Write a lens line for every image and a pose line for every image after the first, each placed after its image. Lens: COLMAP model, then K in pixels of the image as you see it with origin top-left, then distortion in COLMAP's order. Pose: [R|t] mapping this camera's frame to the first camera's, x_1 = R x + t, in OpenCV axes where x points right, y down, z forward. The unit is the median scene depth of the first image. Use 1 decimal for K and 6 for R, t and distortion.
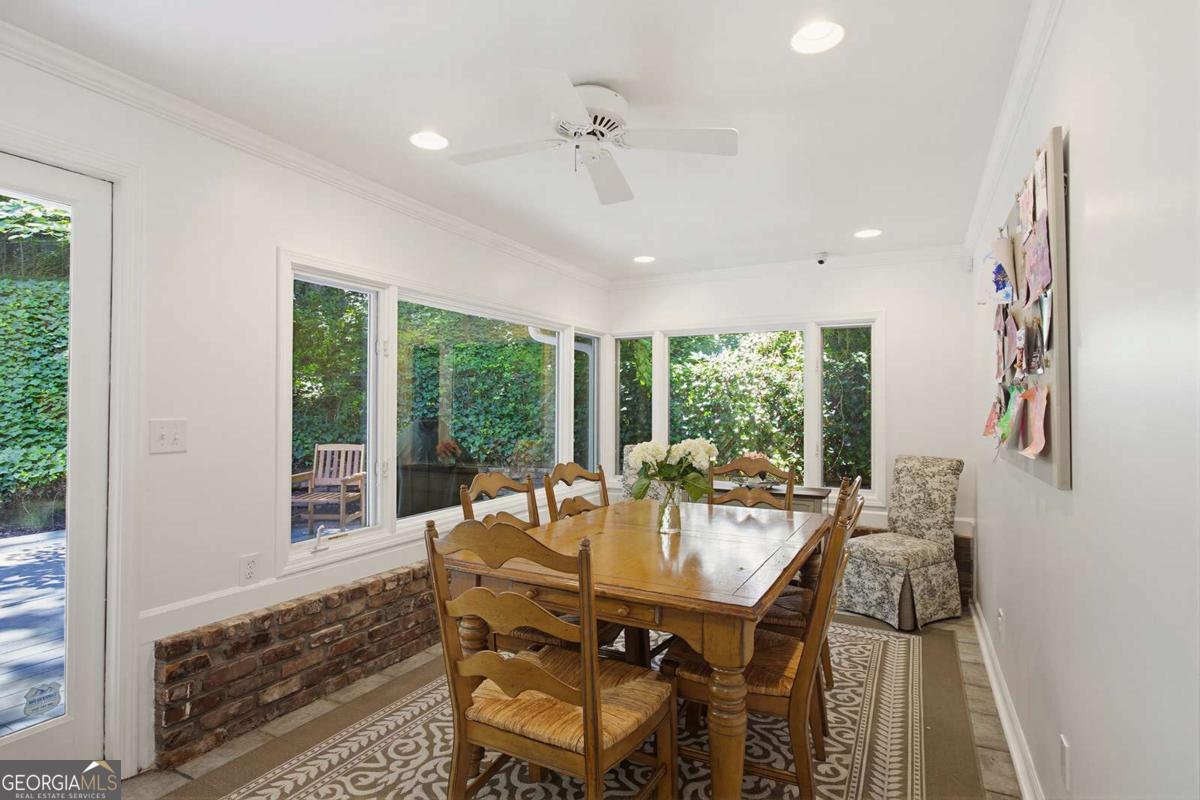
lens RADIAL K [[610.9, 0, 600.5], [0, 610.9, 399.6], [0, 0, 1]] dist [-0.009407, 0.002174]
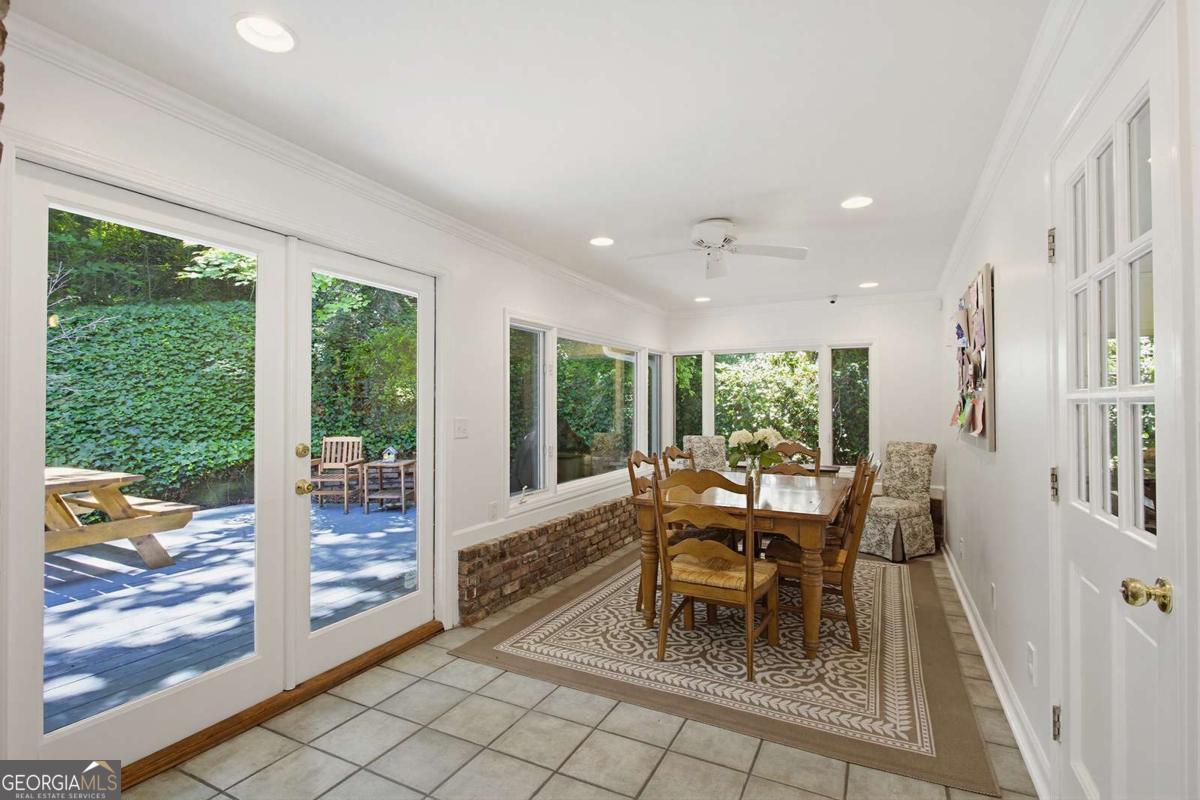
lens RADIAL K [[567.2, 0, 599.3], [0, 567.2, 400.3], [0, 0, 1]] dist [-0.010033, 0.002269]
pose [[0.999976, -0.004692, 0.005094, -0.240676], [0.004679, 0.999986, 0.002546, -0.012276], [-0.005106, -0.002522, 0.999984, -0.384729]]
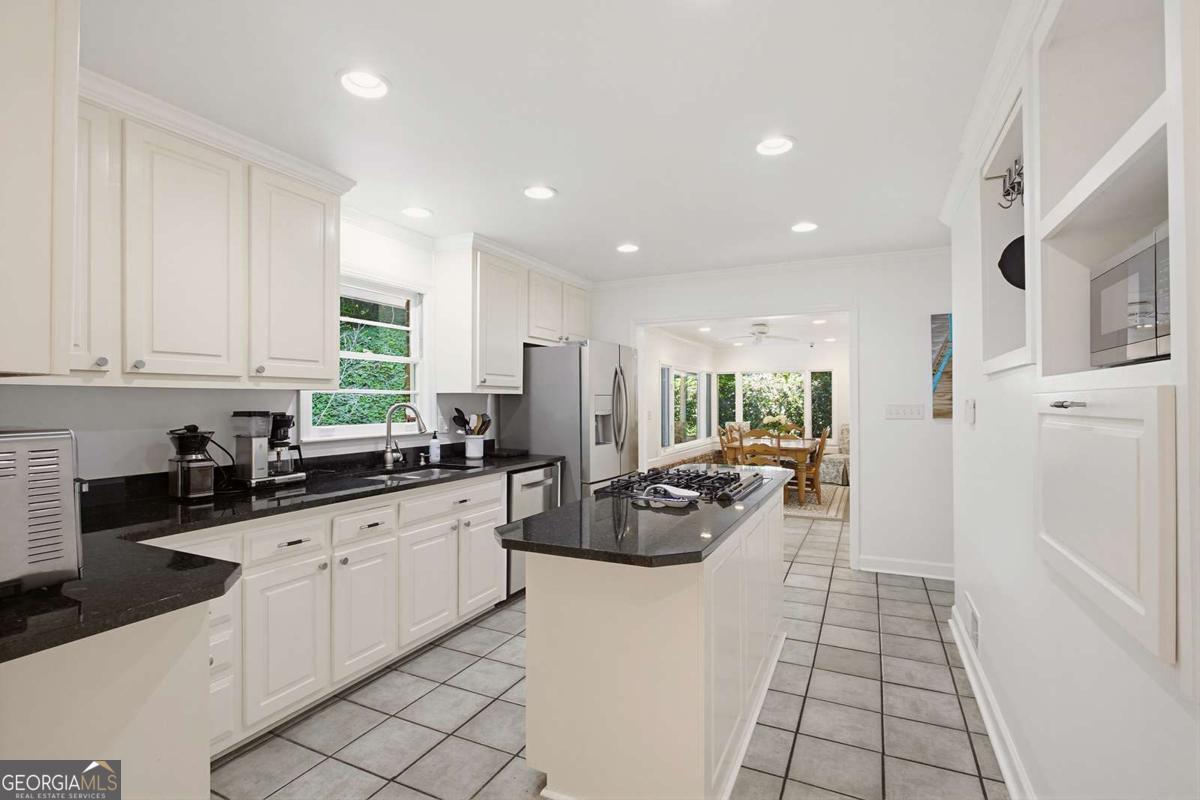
lens RADIAL K [[567.2, 0, 594.8], [0, 567.2, 397.4], [0, 0, 1]] dist [-0.010033, 0.002269]
pose [[0.999722, -0.007265, 0.022411, -0.793605], [0.007189, 0.999968, 0.003455, -0.046130], [-0.022436, -0.003293, 0.999743, -1.778405]]
